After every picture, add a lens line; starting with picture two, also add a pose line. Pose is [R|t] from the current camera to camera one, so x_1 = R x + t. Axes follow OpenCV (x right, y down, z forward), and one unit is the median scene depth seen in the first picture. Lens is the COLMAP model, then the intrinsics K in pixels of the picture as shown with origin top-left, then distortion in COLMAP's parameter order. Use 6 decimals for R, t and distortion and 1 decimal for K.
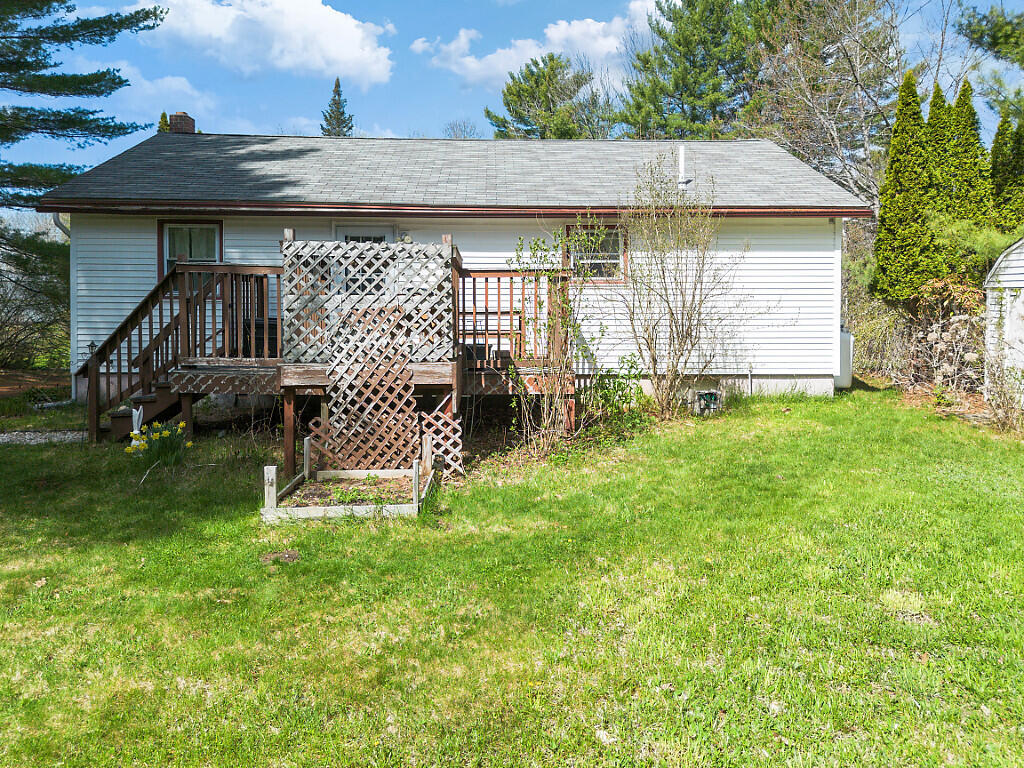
lens RADIAL K [[740.9, 0, 510.1], [0, 740.9, 323.8], [0, 0, 1]] dist [0.078656, -0.075619]
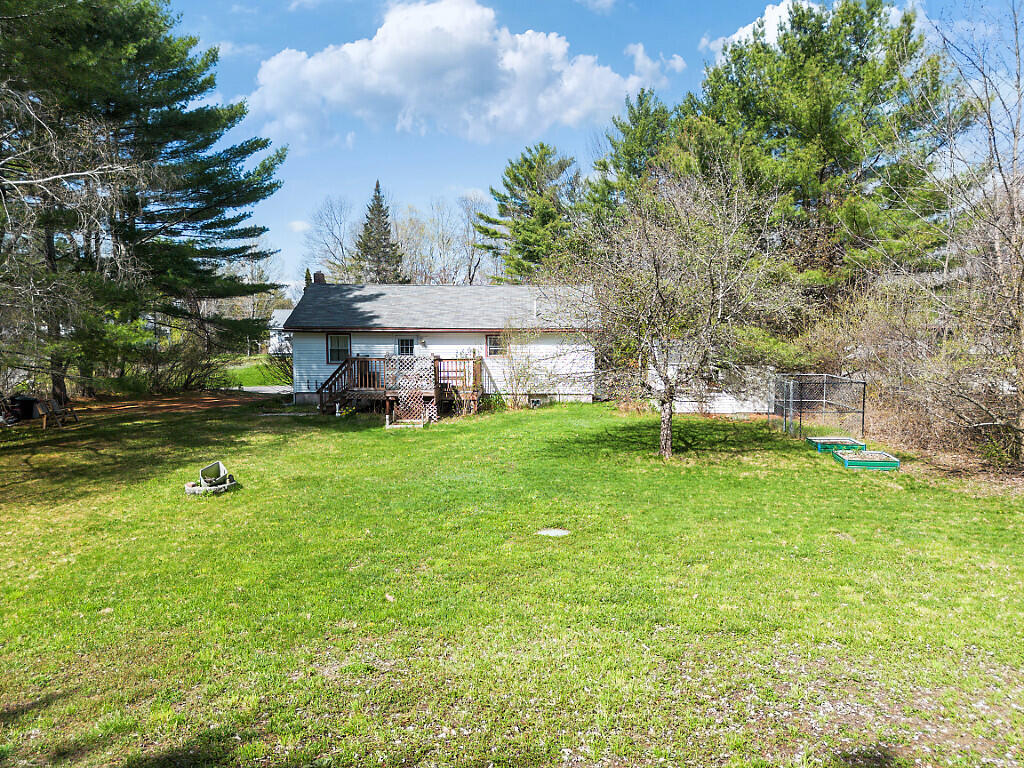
lens RADIAL K [[730.5, 0, 512.0], [0, 730.5, 384.0], [0, 0, 1]] dist [0.077900, -0.067272]
pose [[0.999484, -0.000303, -0.032131, 0.247930], [0.001959, 0.998670, 0.051514, -0.093737], [0.032072, -0.051550, 0.998155, -1.499722]]
